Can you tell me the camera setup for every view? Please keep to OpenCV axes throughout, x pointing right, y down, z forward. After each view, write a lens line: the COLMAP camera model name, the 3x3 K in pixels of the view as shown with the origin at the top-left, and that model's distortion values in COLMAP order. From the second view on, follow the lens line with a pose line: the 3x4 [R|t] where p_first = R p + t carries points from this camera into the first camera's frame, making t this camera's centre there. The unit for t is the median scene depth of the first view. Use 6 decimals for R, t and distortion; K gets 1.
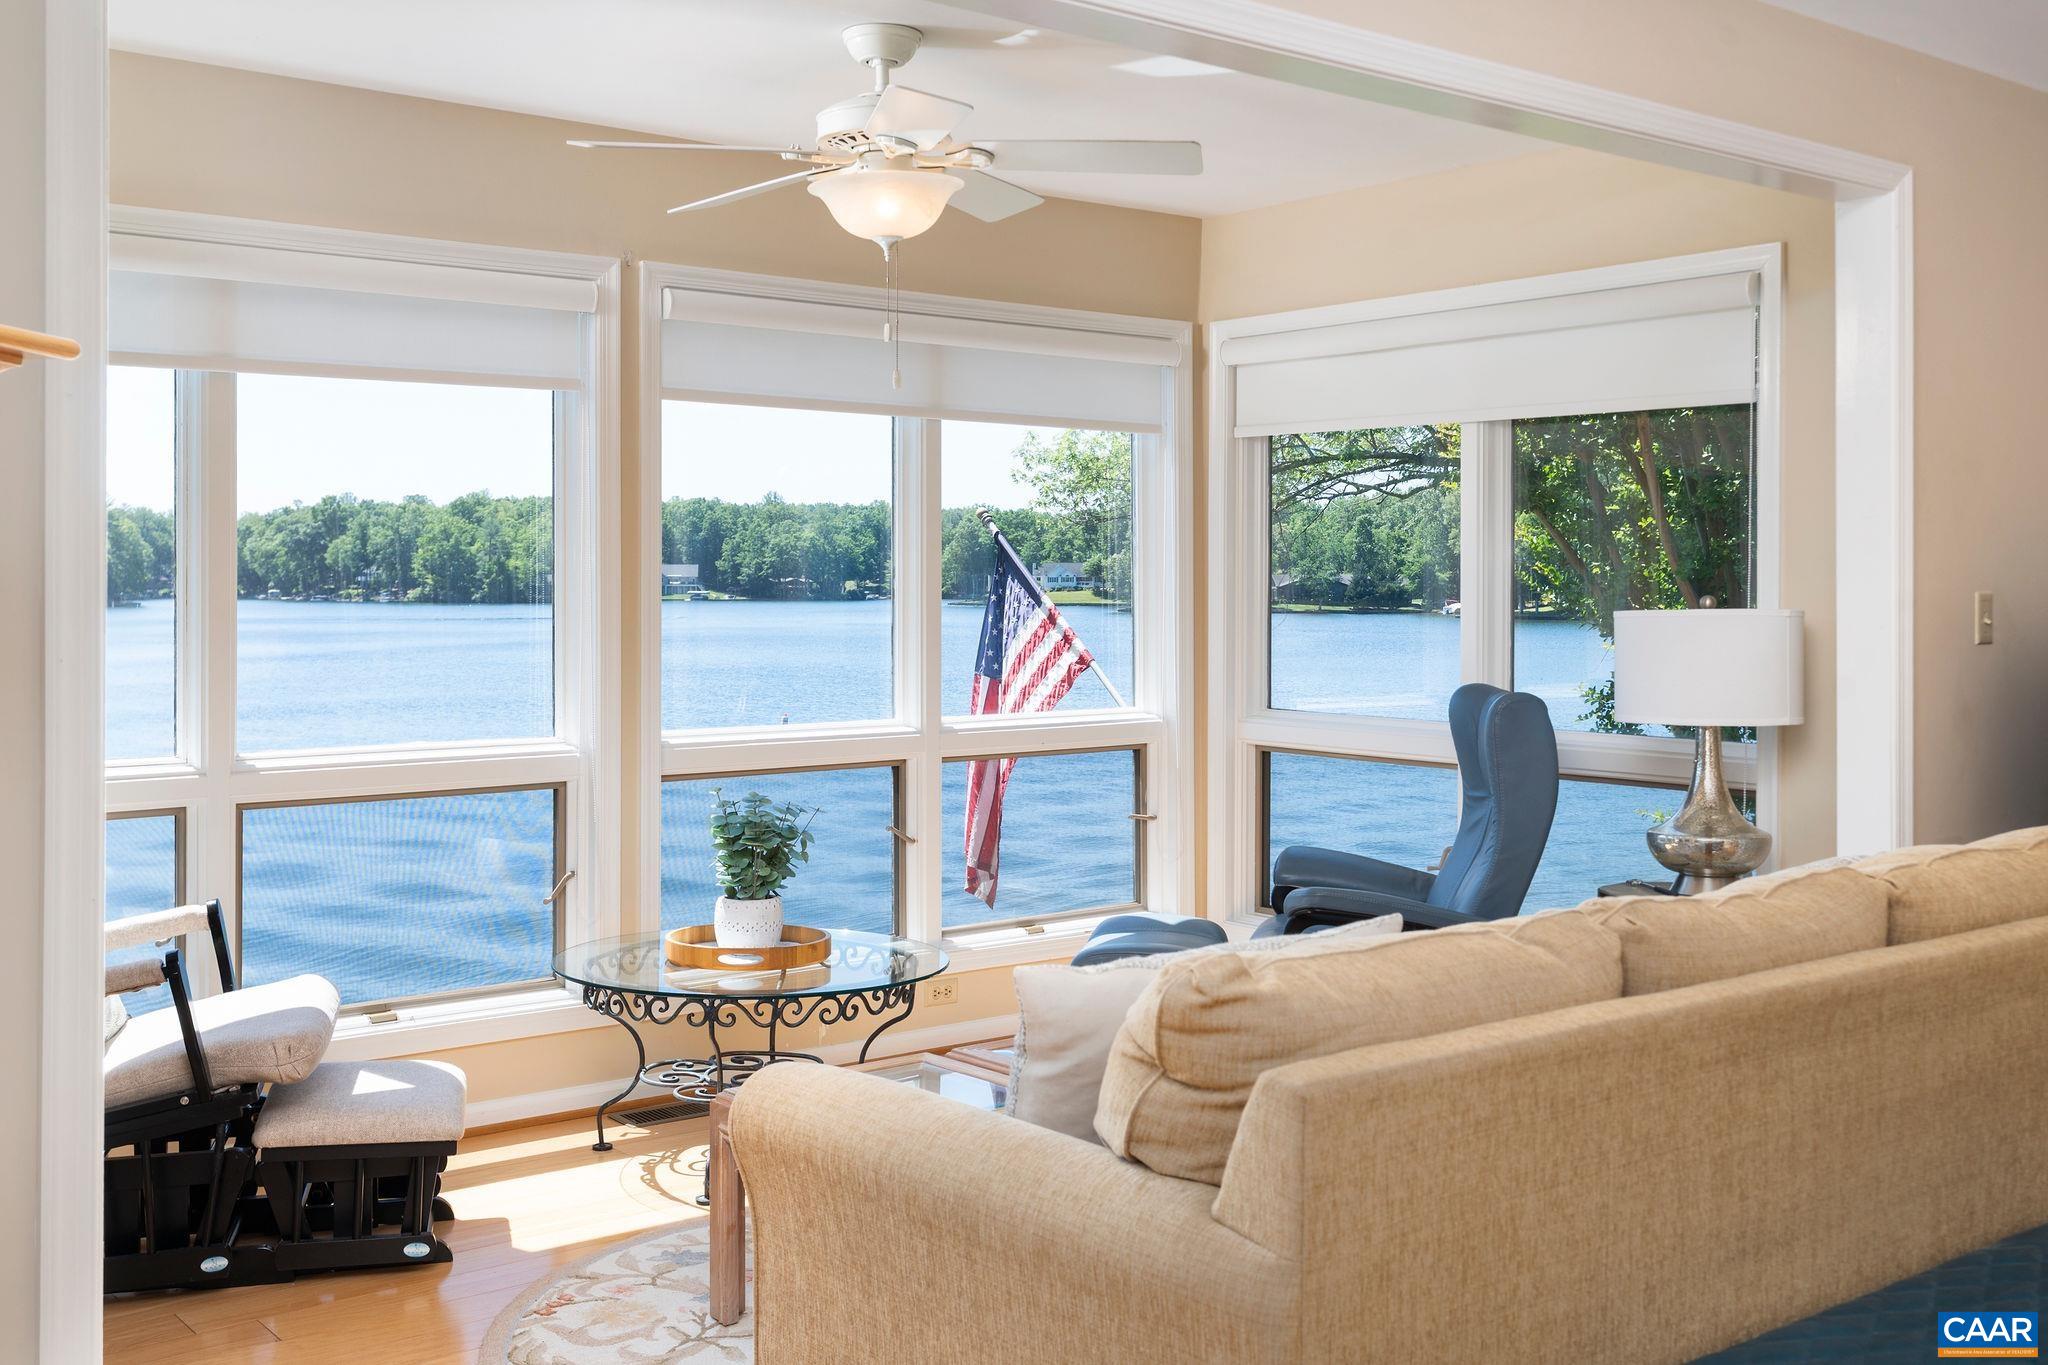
lens RADIAL K [[2000.5, 0, 1059.3], [0, 2000.5, 658.3], [0, 0, 1]] dist [-0.014108, 0.000000]
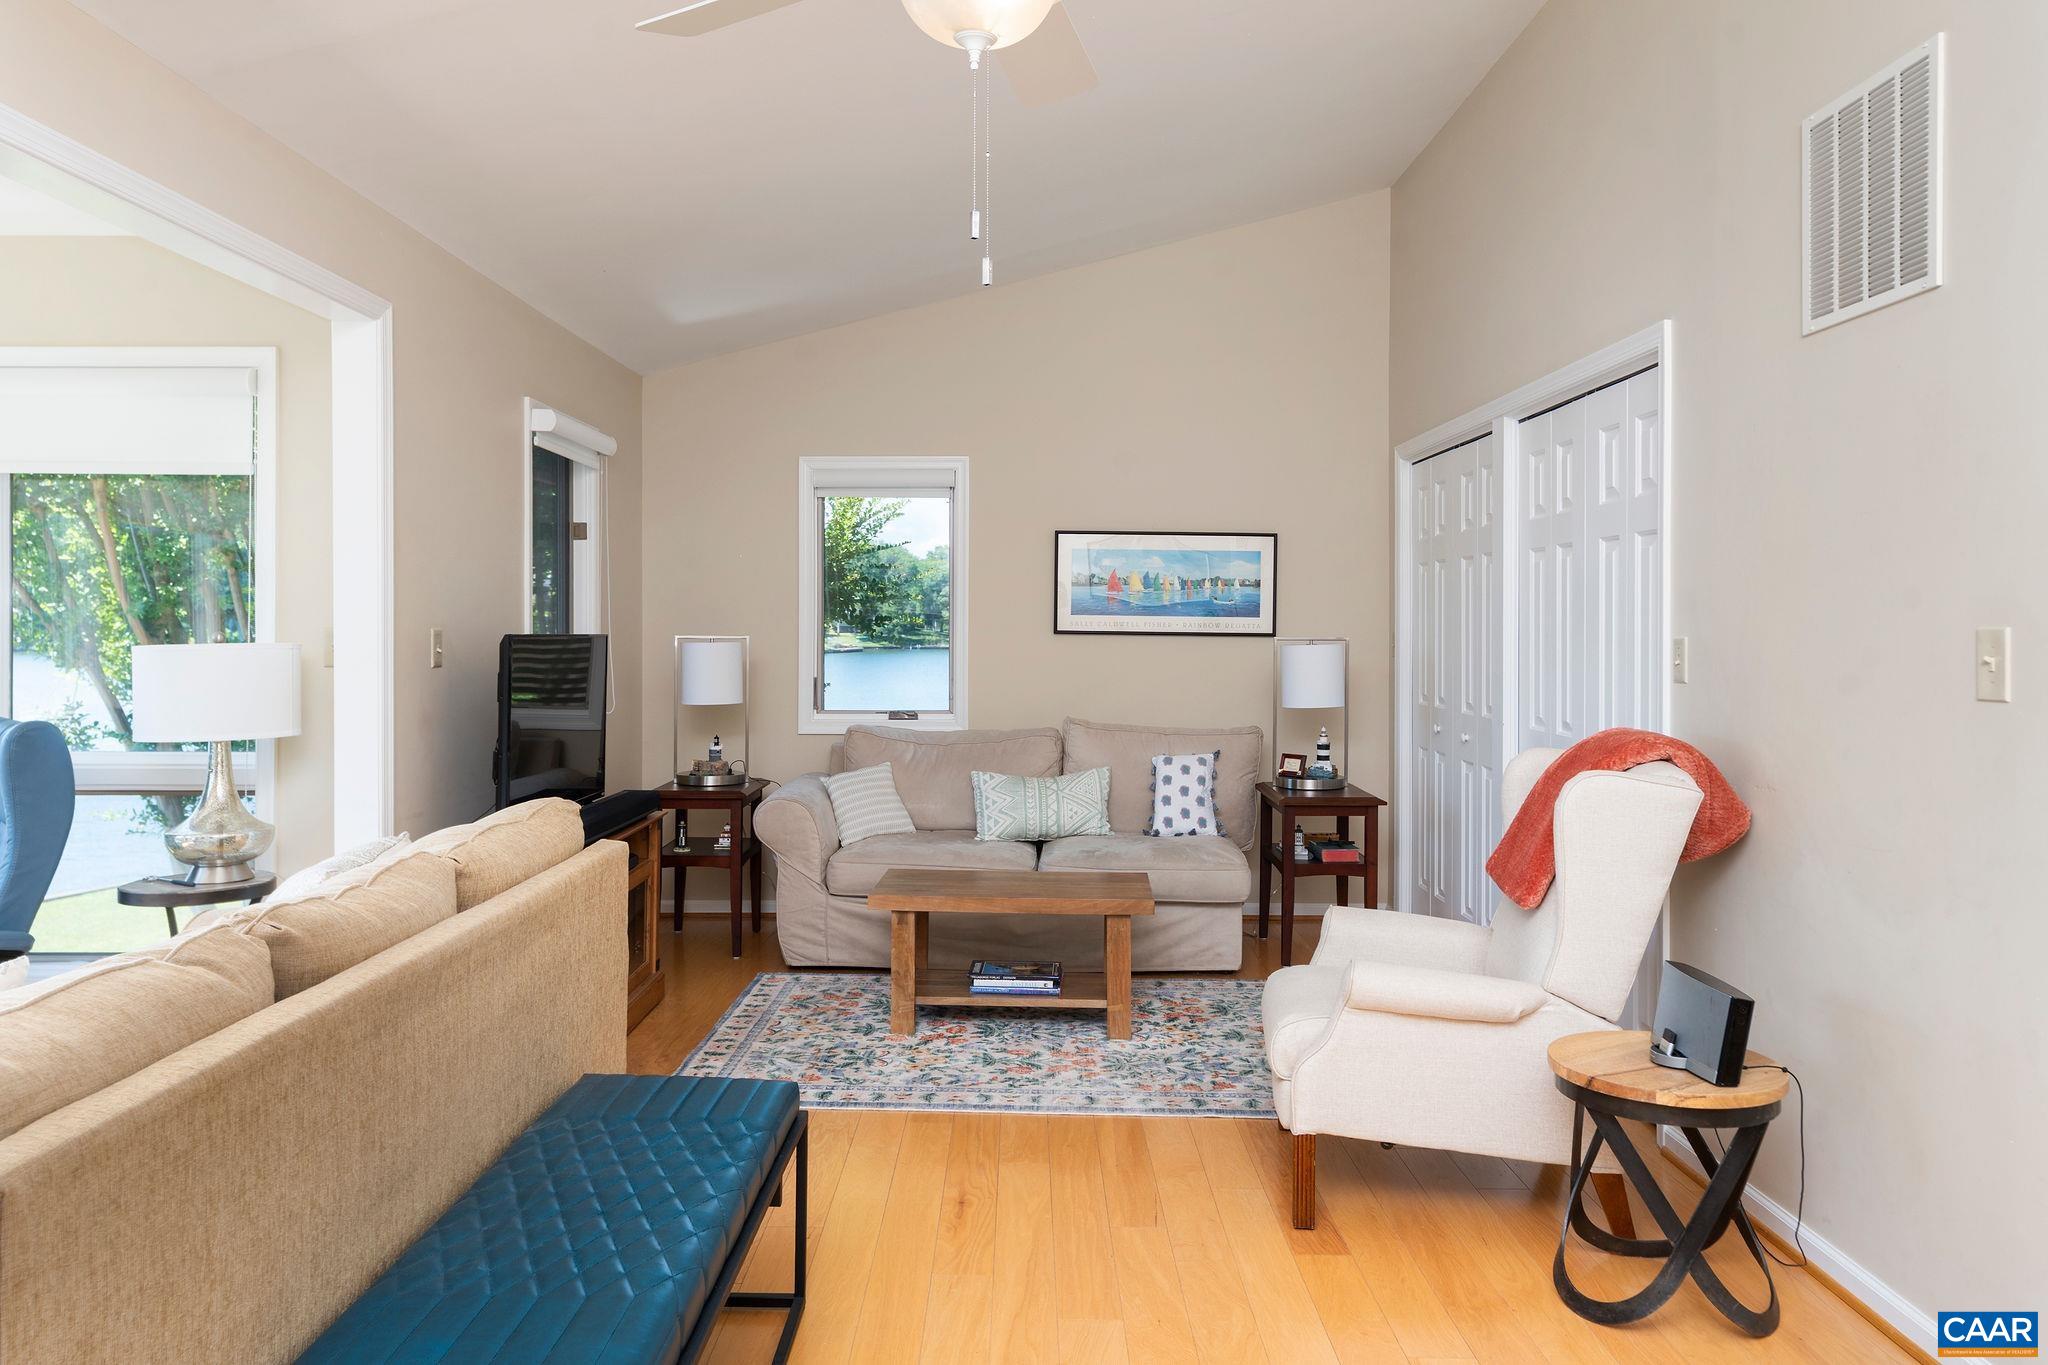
lens RADIAL K [[1431.1, 0, 1038.6], [0, 1431.1, 645.8], [0, 0, 1]] dist [-0.009782, 0.000024]
pose [[0.636393, -0.009396, 0.771308, -0.043926], [0.026008, 0.999619, -0.009282, -0.004536], [-0.770927, 0.025968, 0.636394, 0.140780]]
